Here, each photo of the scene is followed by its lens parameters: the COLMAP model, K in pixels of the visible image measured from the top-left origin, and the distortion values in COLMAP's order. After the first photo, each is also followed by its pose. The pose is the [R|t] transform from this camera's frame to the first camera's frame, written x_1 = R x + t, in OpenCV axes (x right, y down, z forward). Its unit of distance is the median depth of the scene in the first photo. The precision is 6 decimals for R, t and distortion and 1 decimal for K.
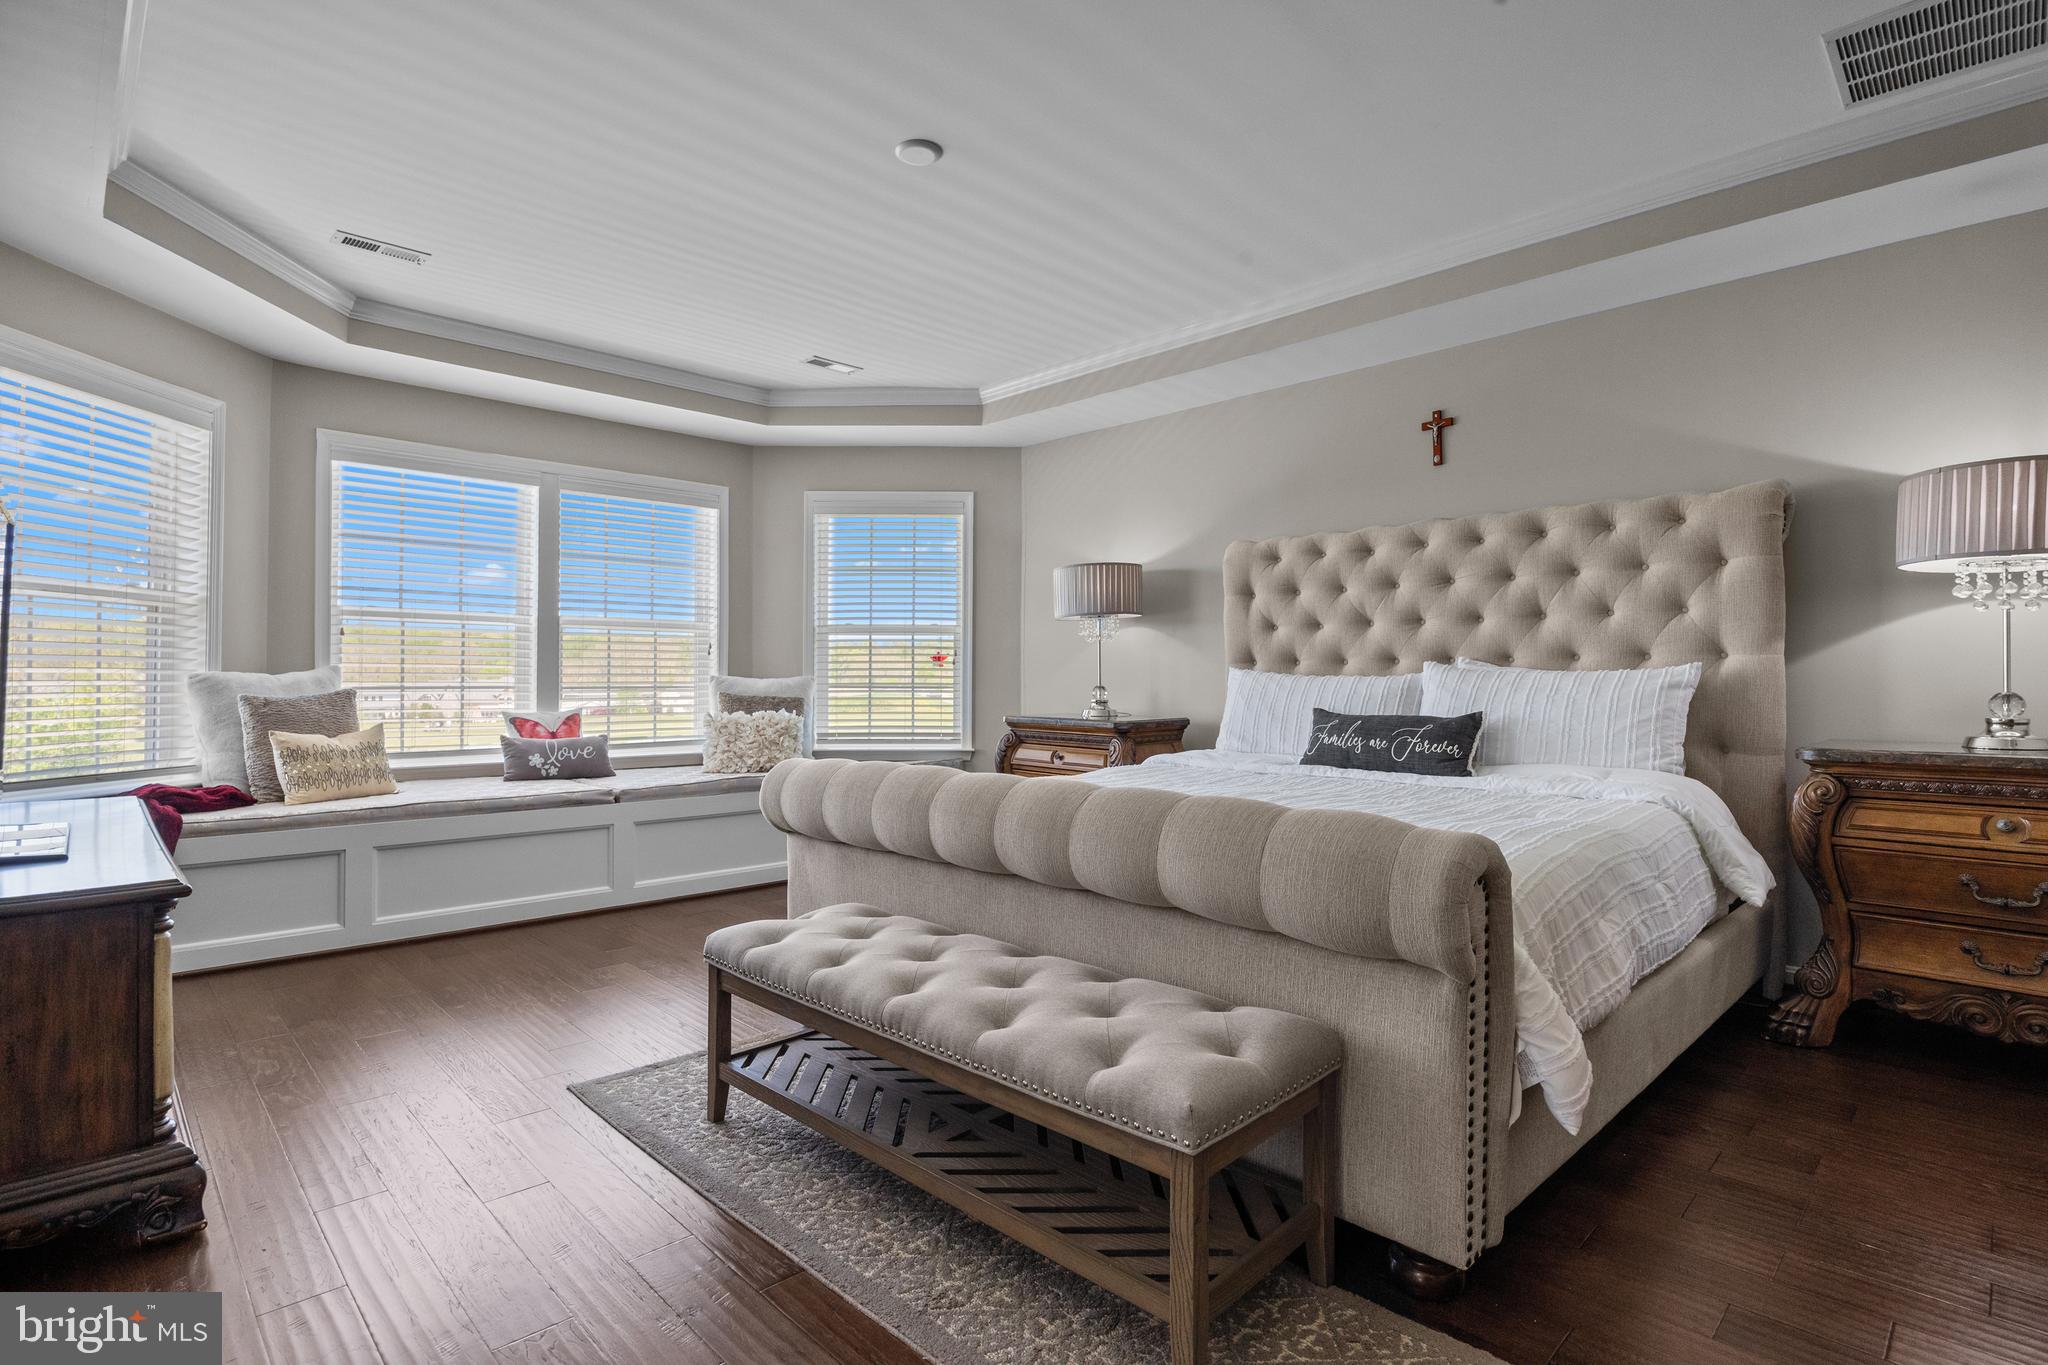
lens RADIAL K [[999.4, 0, 1023.4], [0, 999.4, 669.8], [0, 0, 1]] dist [-0.009816, 0.000078]
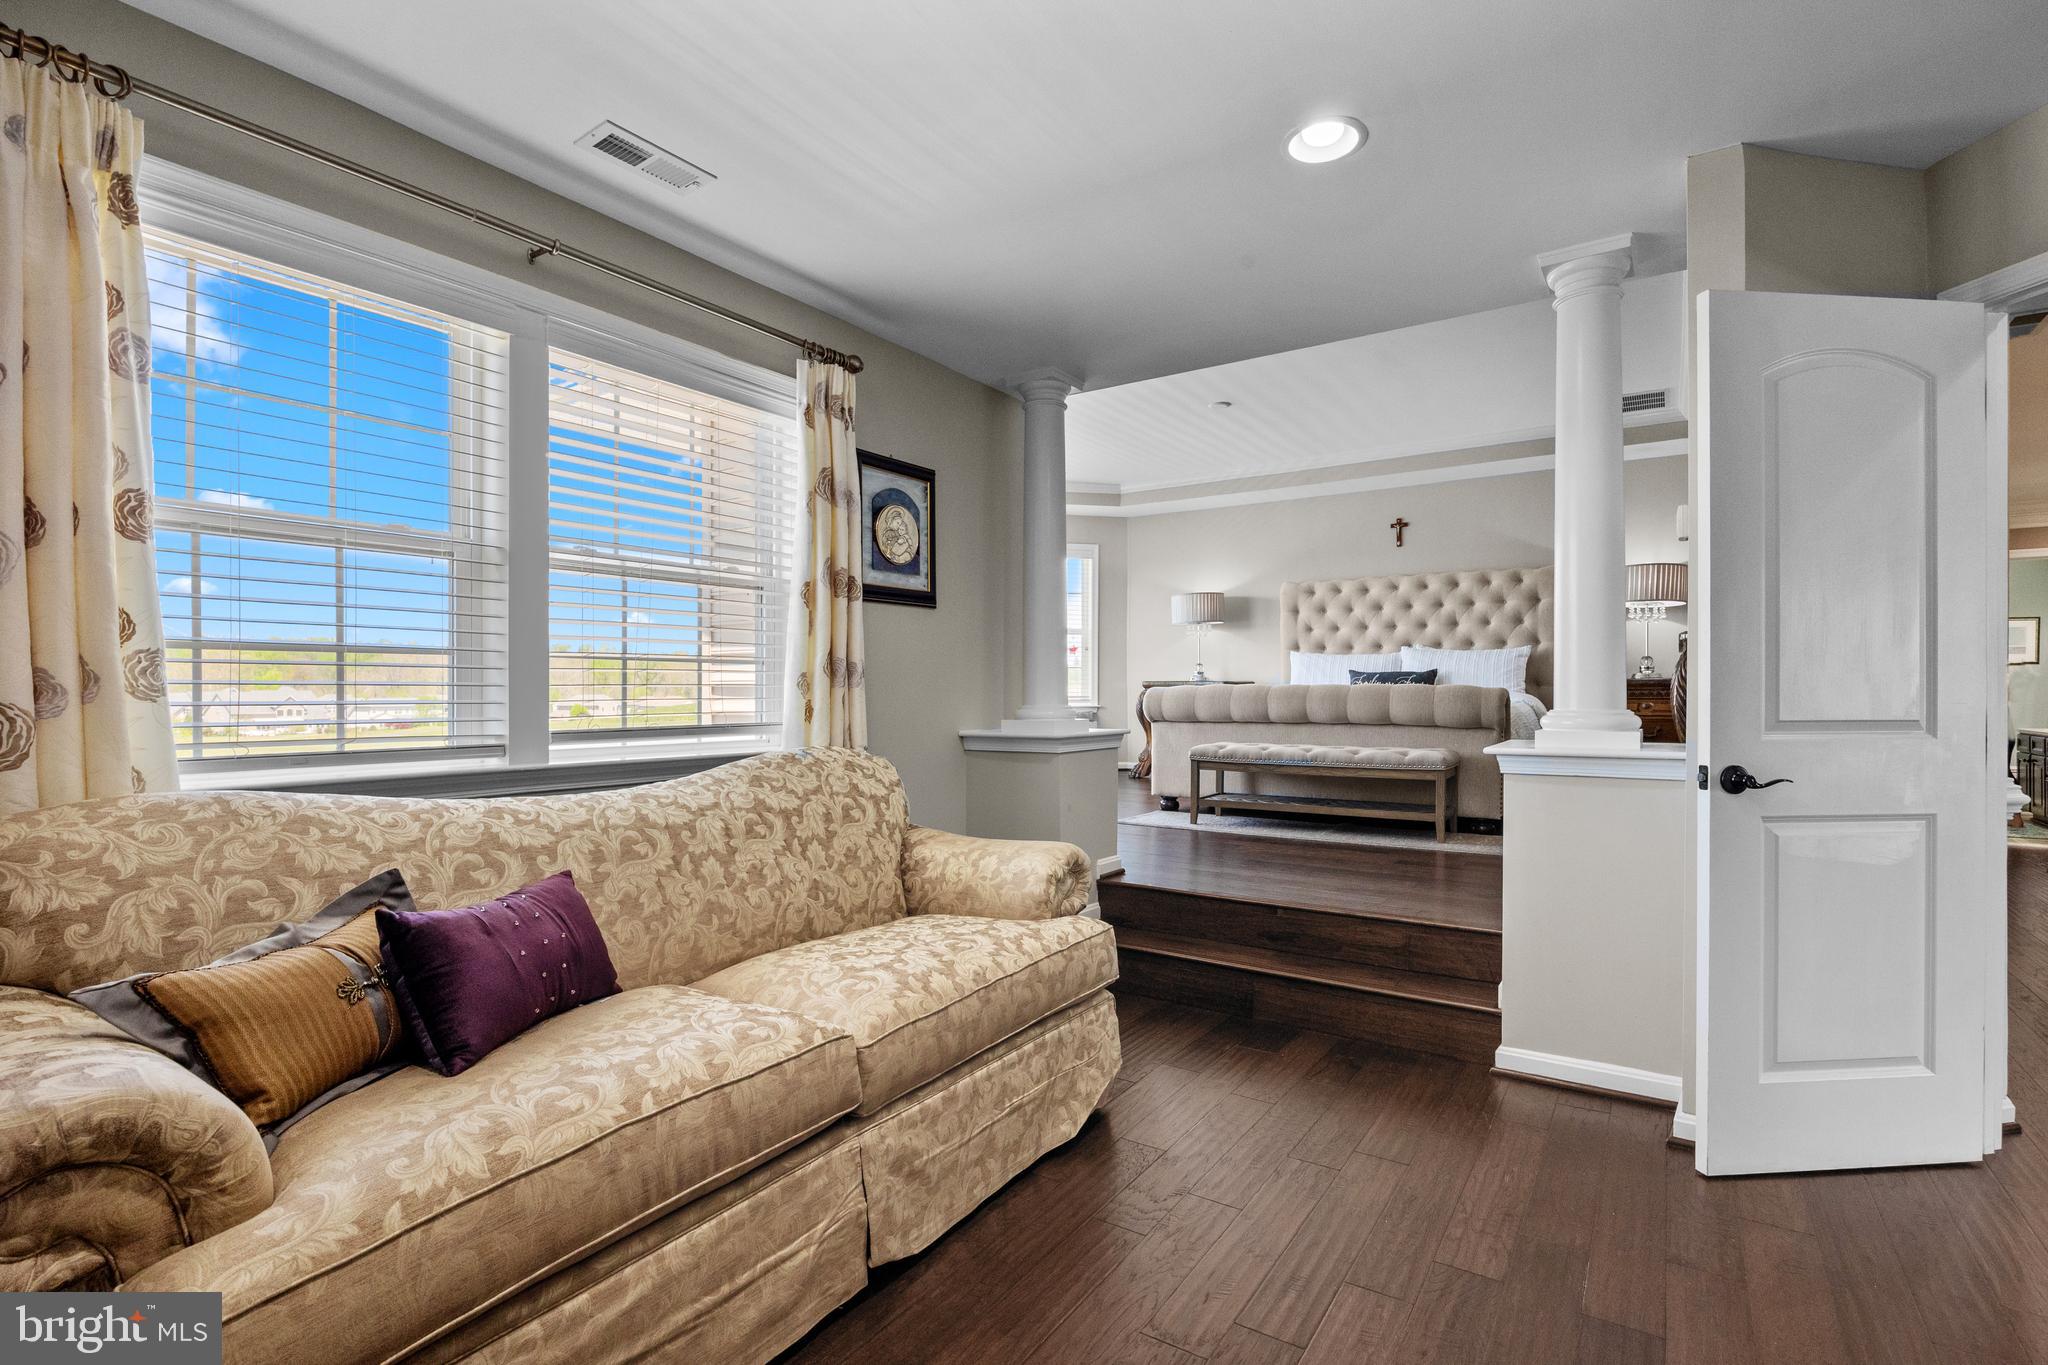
lens RADIAL K [[955.3, 0, 1027.4], [0, 955.3, 699.2], [0, 0, 1]] dist [-0.001570, -0.000257]
pose [[0.981063, -0.006705, 0.193570, -0.735352], [0.002160, 0.999717, 0.023680, 0.052215], [-0.193675, -0.022813, 0.980801, -0.775584]]
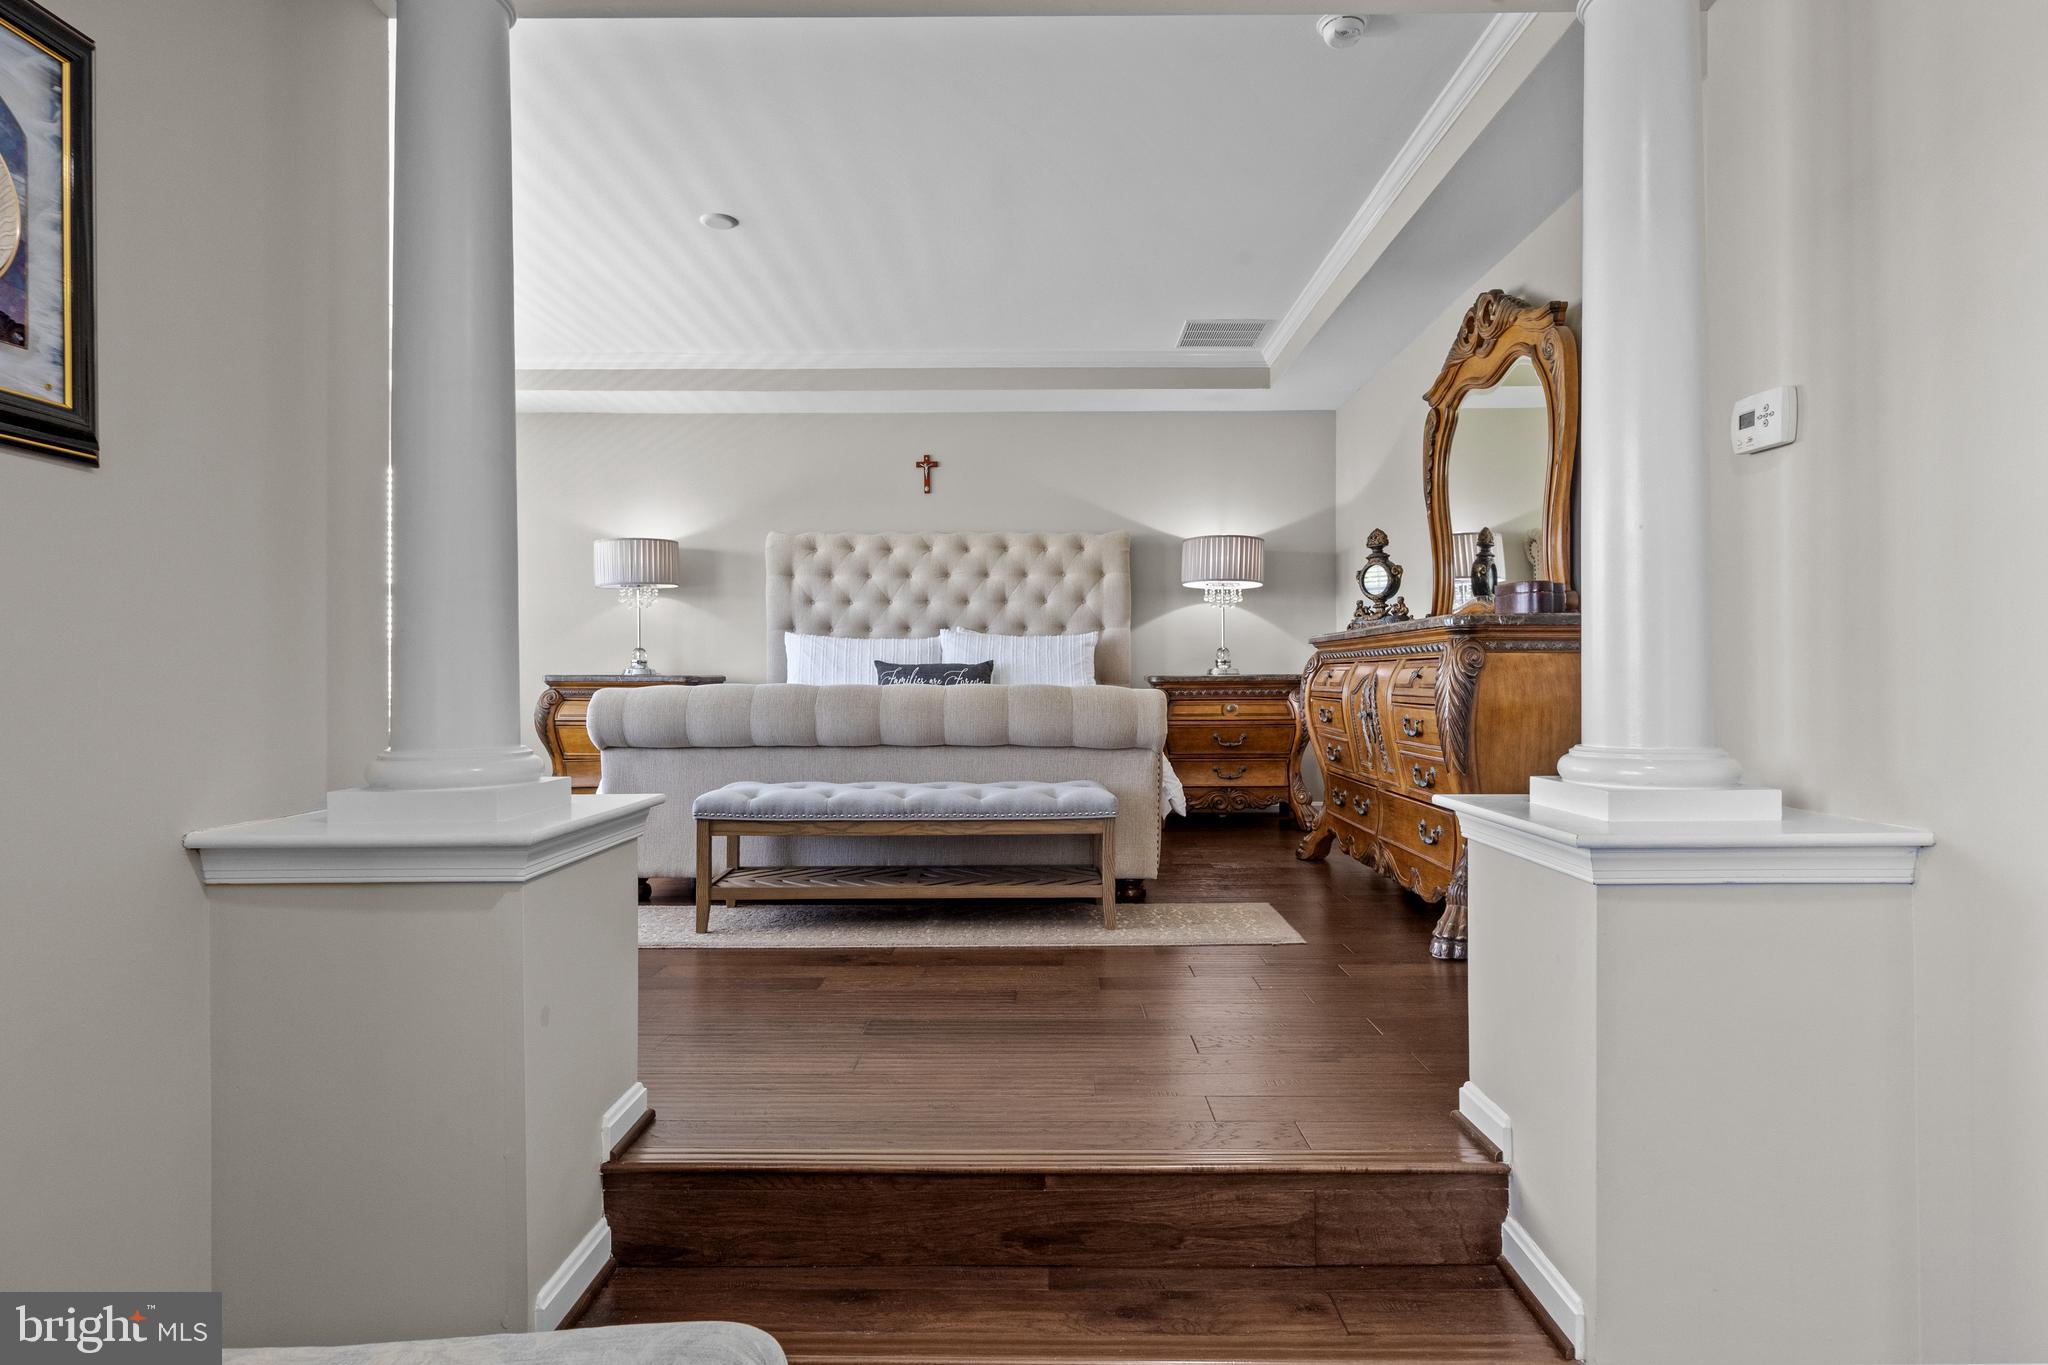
lens RADIAL K [[1097.4, 0, 1024.0], [0, 1097.4, 682.5], [0, 0, 1]] dist [-0.001220, -0.000692]
pose [[0.704062, -0.006301, 0.710111, -0.675282], [-0.006143, 0.999869, 0.014963, 0.046518], [-0.710112, -0.014897, 0.703931, -0.235530]]
